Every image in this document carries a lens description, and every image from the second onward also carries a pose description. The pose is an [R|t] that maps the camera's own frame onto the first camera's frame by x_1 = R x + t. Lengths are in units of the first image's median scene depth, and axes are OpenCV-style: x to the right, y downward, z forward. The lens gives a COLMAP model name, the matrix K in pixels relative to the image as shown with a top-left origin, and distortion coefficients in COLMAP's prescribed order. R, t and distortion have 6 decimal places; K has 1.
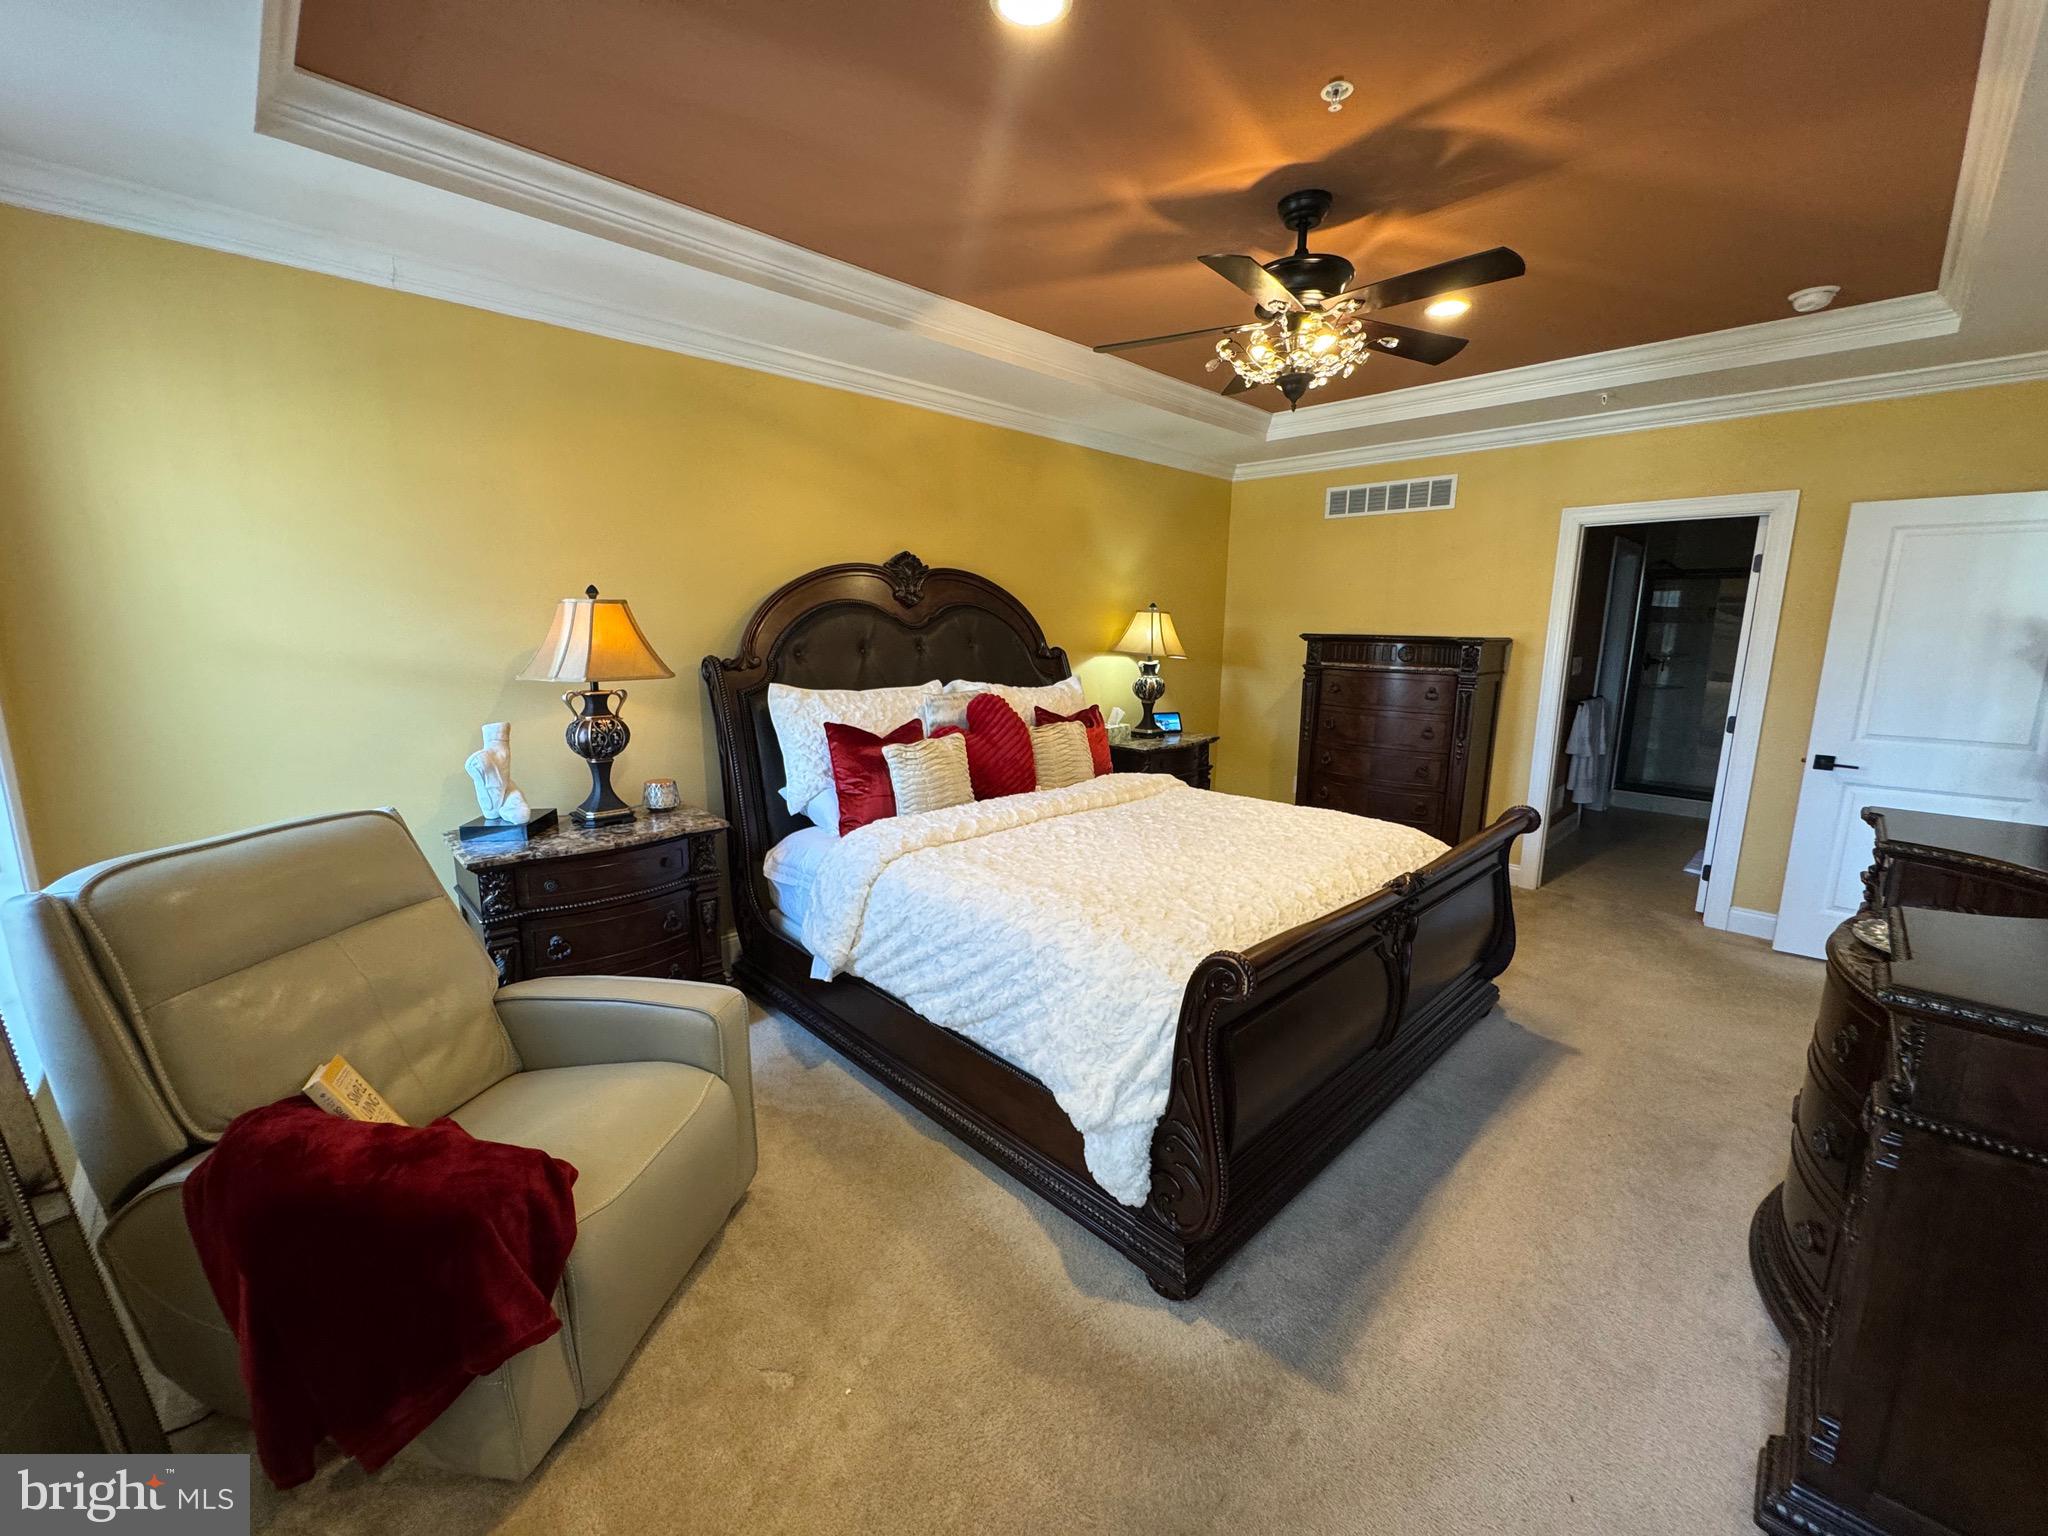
lens RADIAL K [[816.4, 0, 1019.2], [0, 816.4, 771.2], [0, 0, 1]] dist [-0.008087, 0.001462]
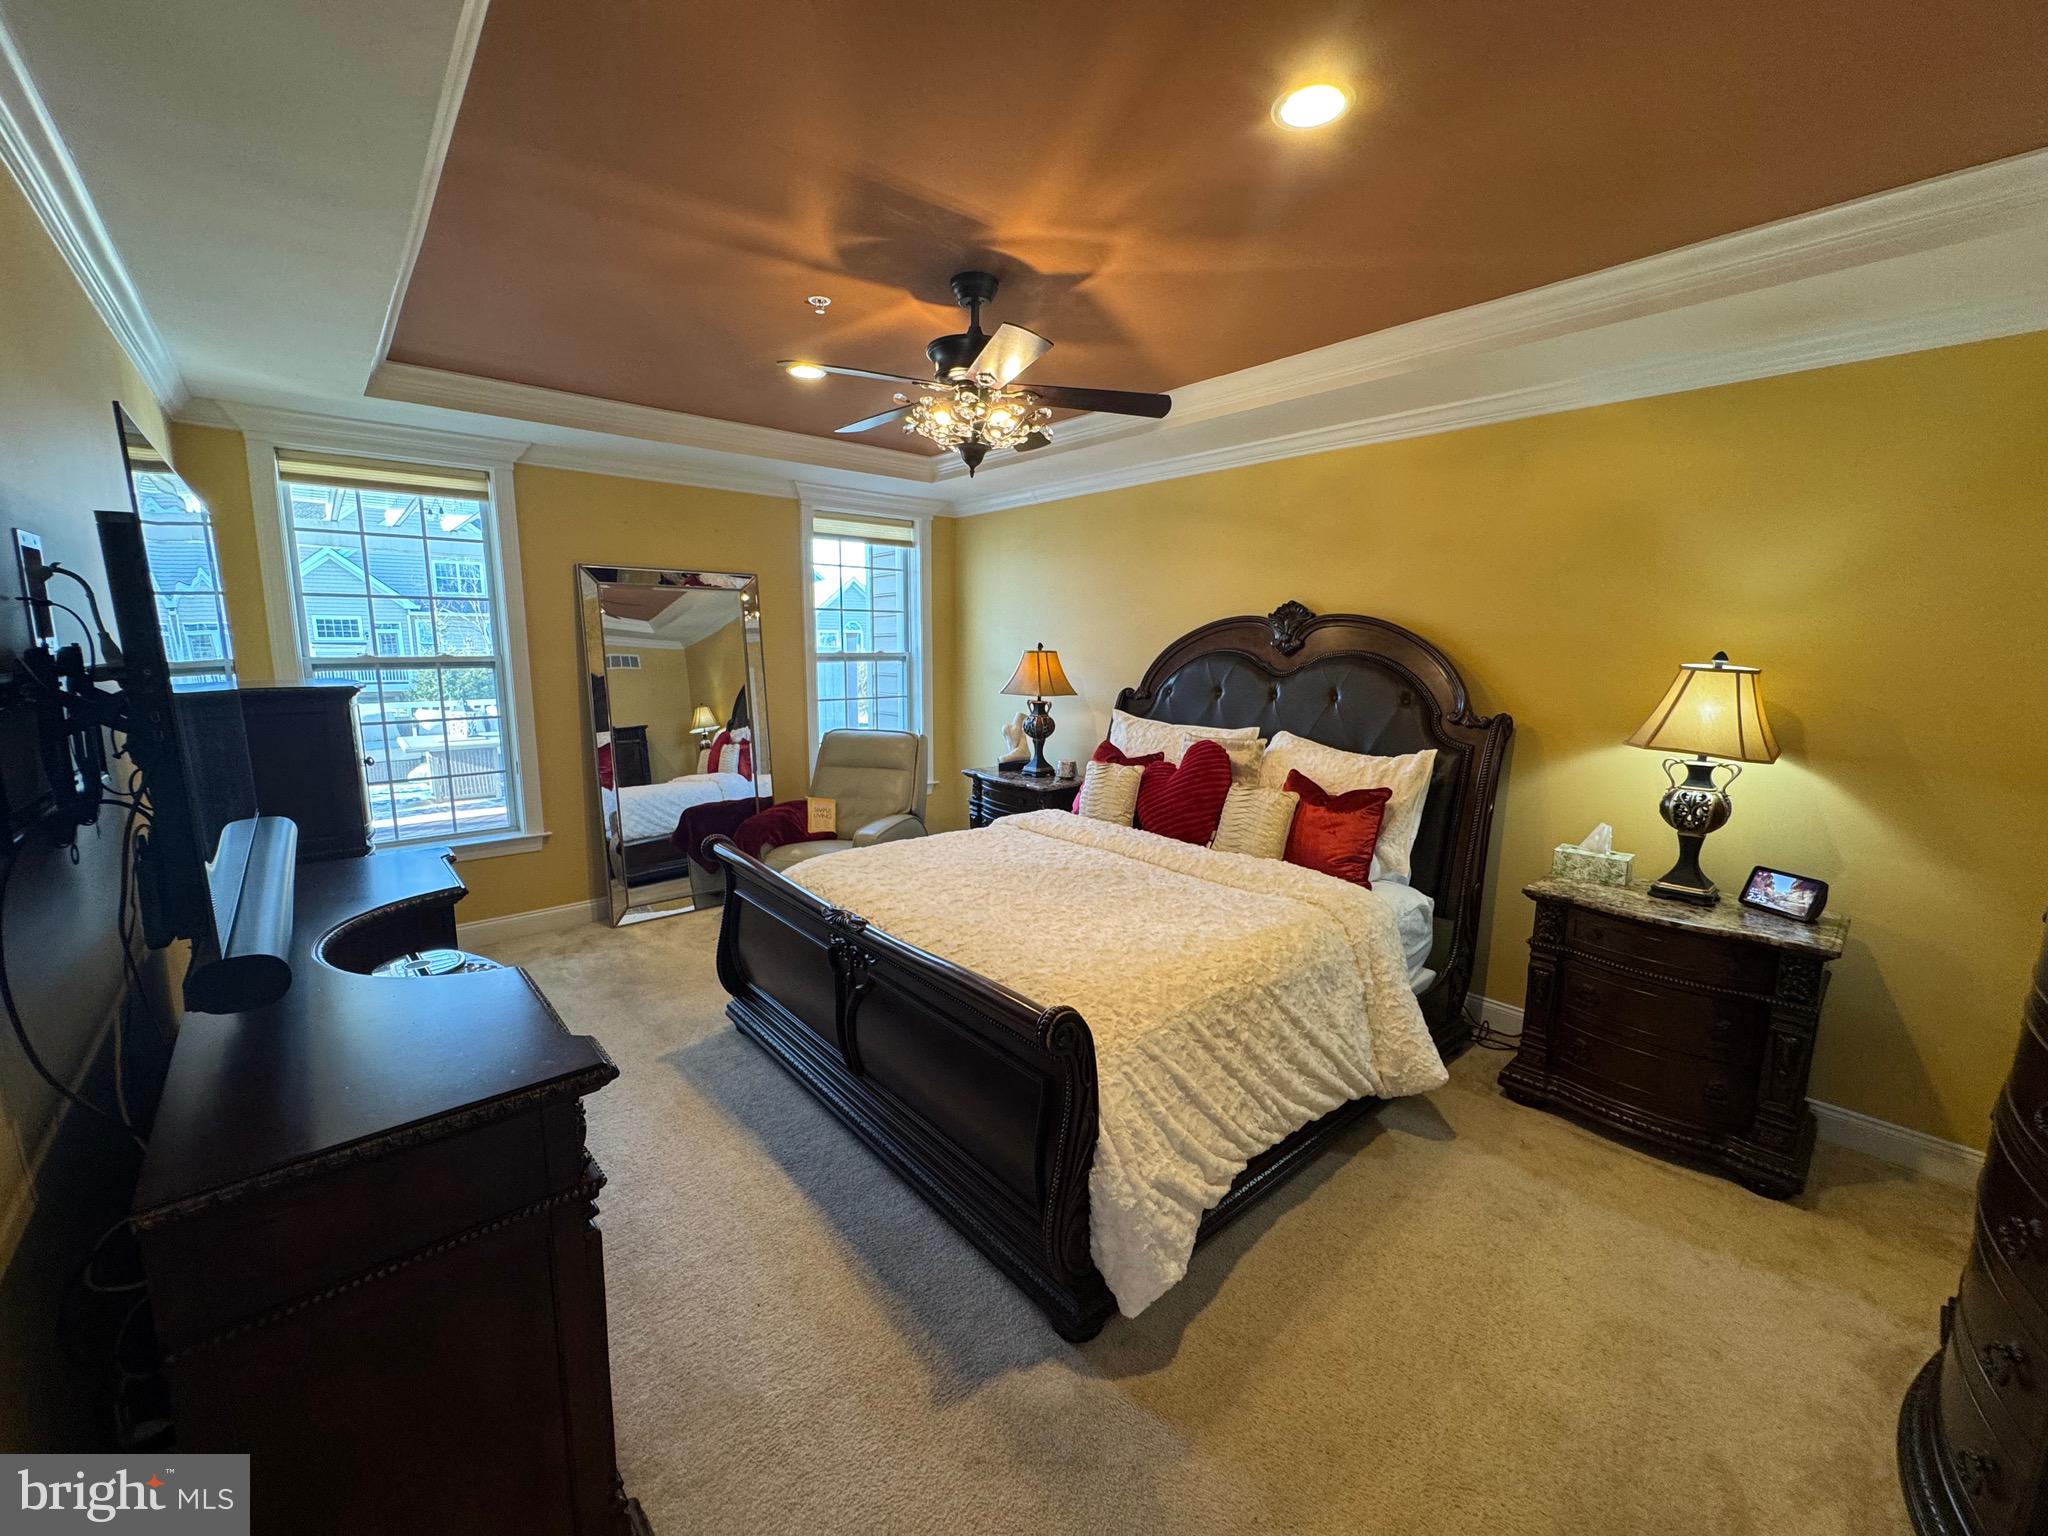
lens RADIAL K [[816.4, 0, 1016.7], [0, 816.4, 775.4], [0, 0, 1]] dist [-0.008087, 0.001462]
pose [[-0.058385, 0.154426, -0.986278, 1.224492], [-0.197343, 0.966682, 0.163040, -0.212672], [0.978594, 0.204154, -0.025965, 0.990939]]
